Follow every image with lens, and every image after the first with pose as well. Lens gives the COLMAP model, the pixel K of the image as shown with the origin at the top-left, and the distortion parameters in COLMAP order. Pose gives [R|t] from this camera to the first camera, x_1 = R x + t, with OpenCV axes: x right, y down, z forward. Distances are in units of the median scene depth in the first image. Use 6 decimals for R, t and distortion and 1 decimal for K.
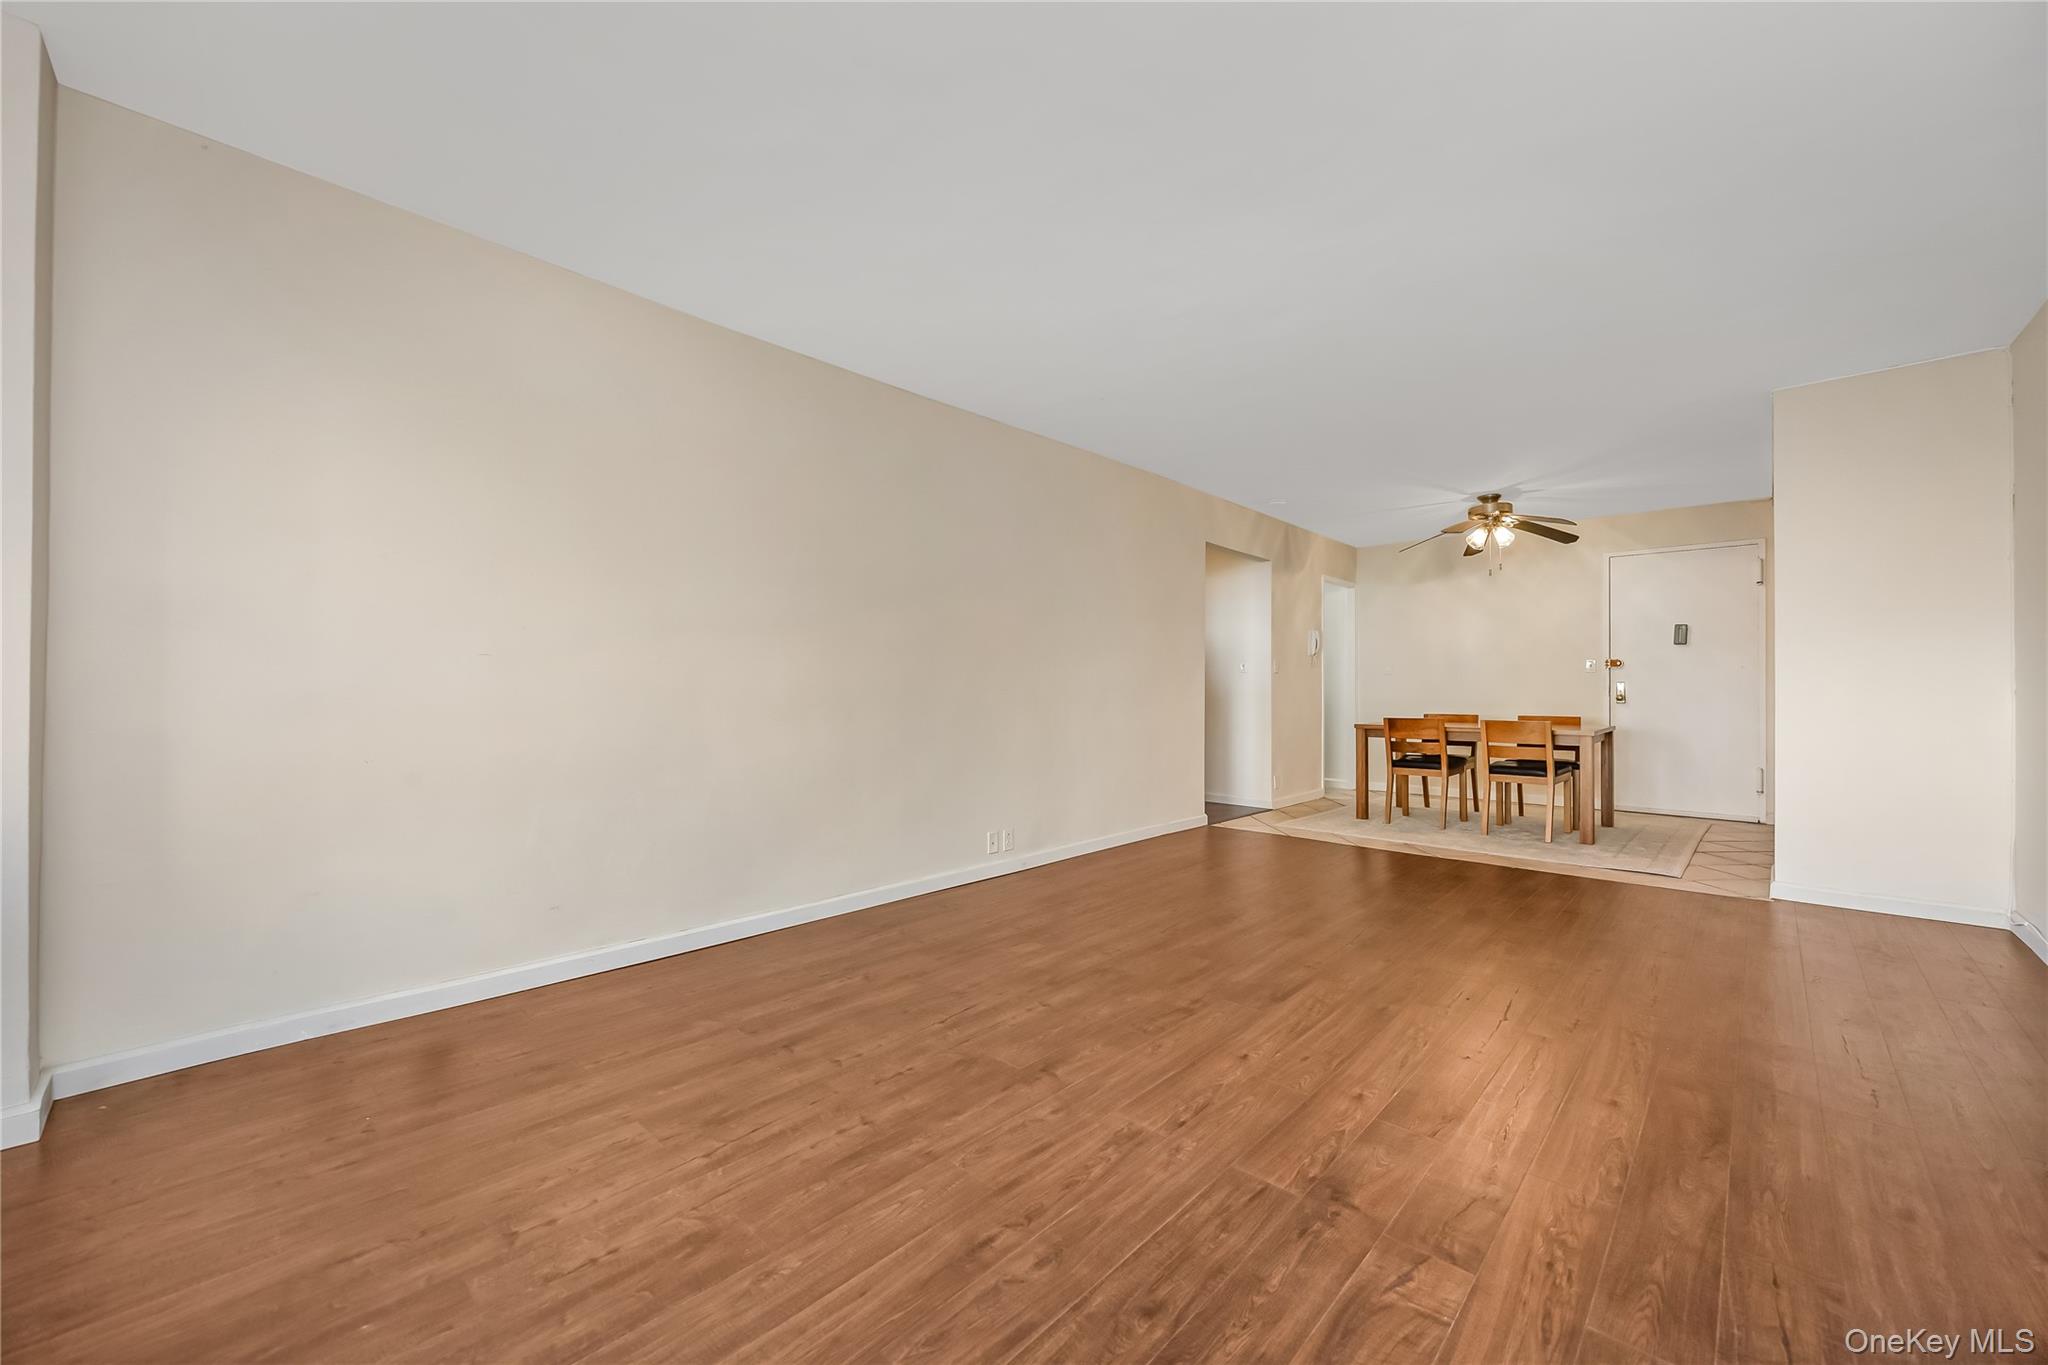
lens RADIAL K [[777.8, 0, 1046.5], [0, 777.8, 686.9], [0, 0, 1]] dist [0.001469, 0.000804]
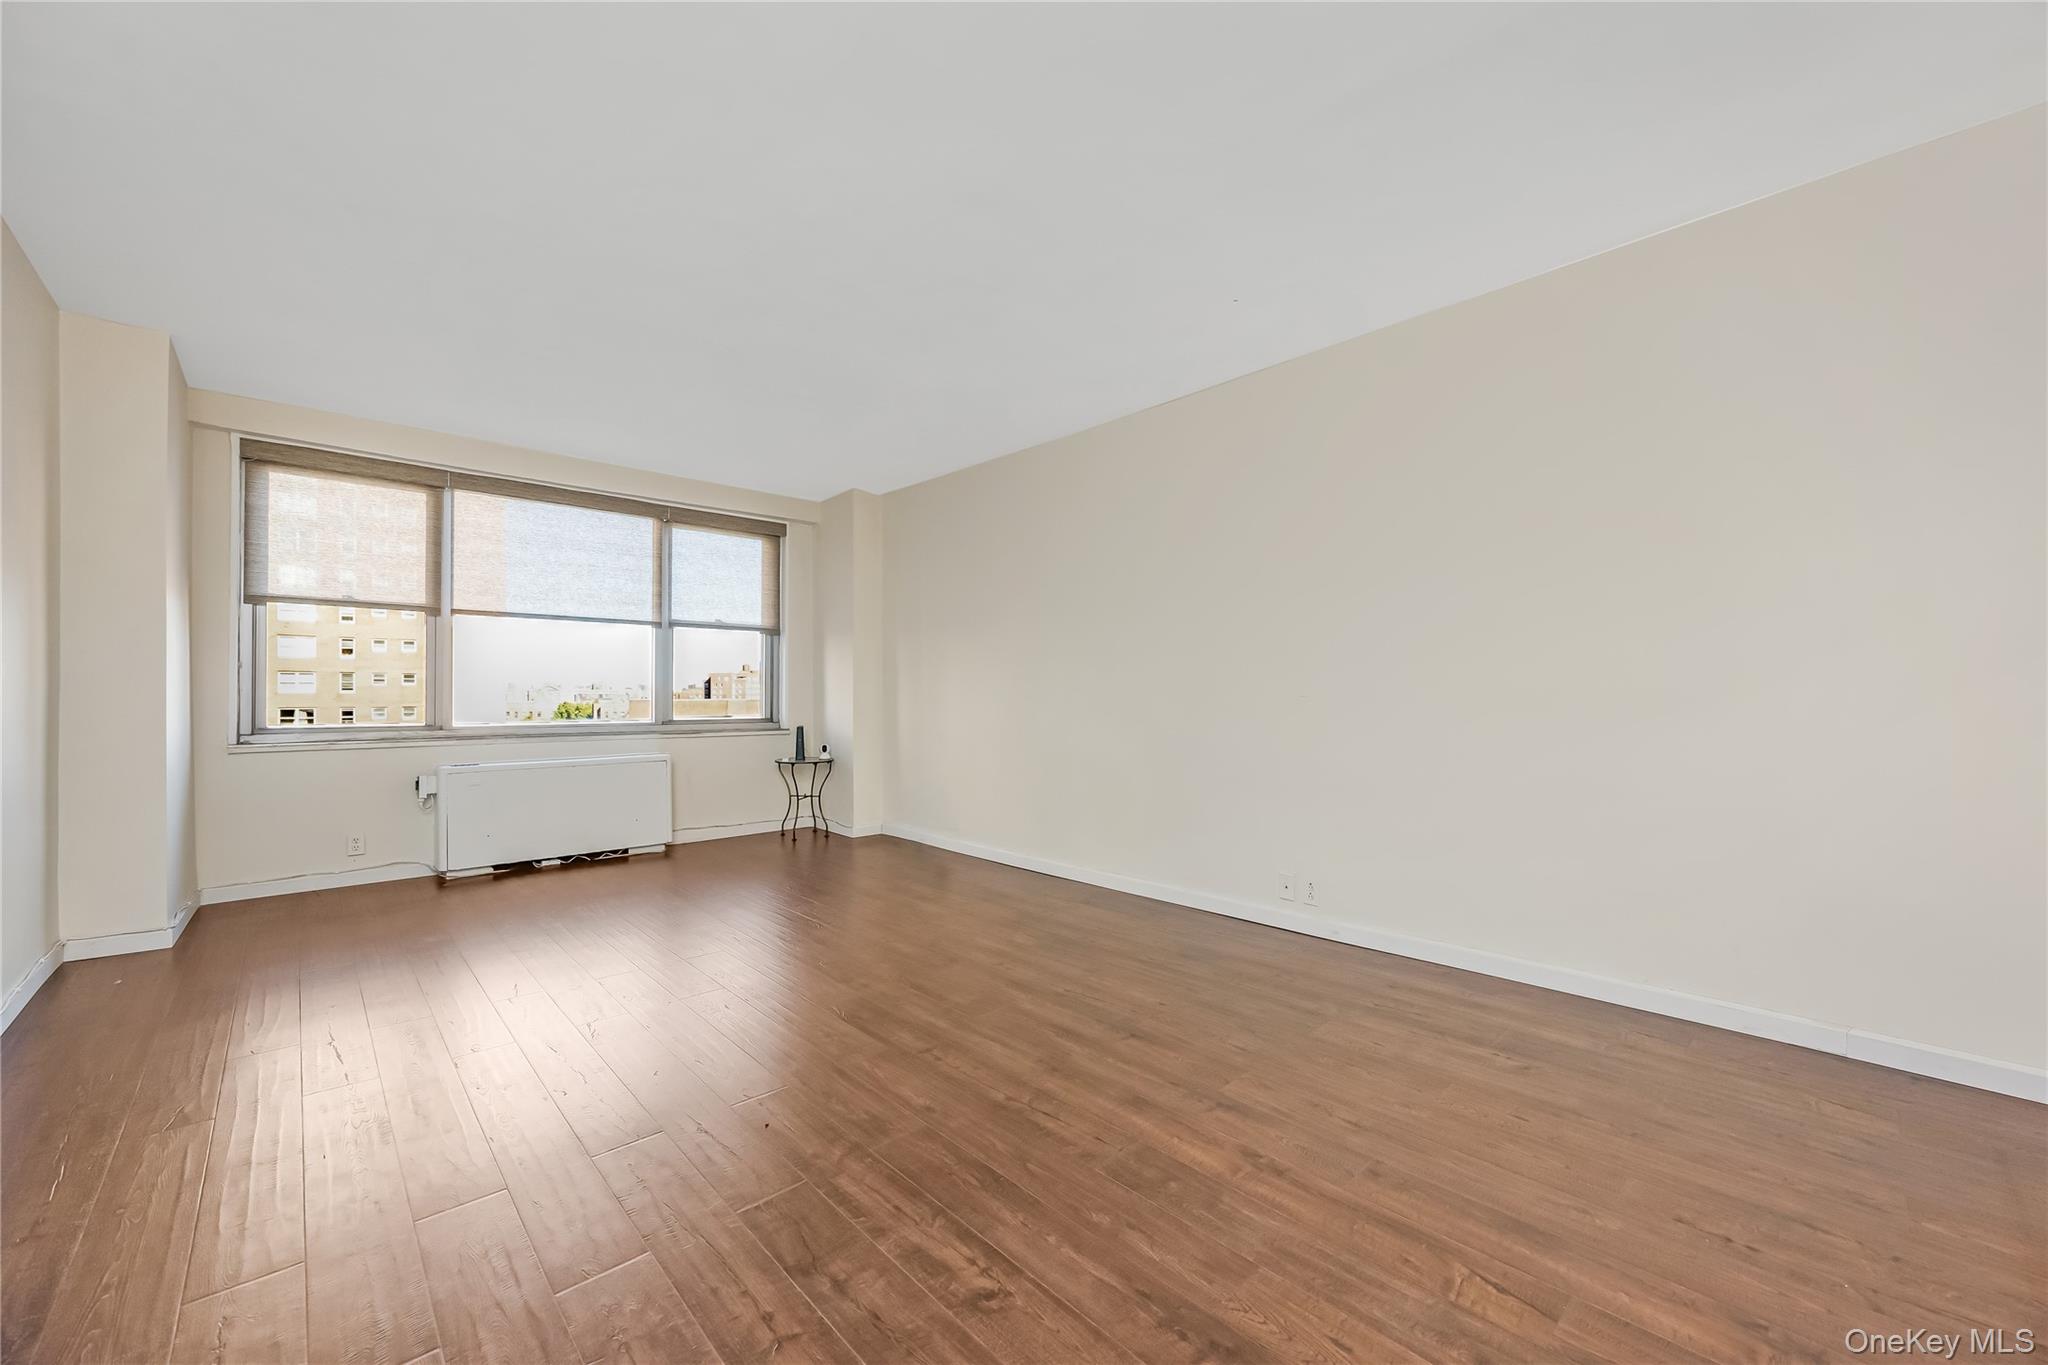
lens RADIAL K [[777.8, 0, 1019.0], [0, 777.8, 690.6], [0, 0, 1]] dist [0.001469, 0.000804]
pose [[-0.084302, -0.005739, -0.996424, 1.064669], [0.014712, 0.999867, -0.007003, -0.004110], [0.996332, -0.015249, -0.084207, 1.097854]]
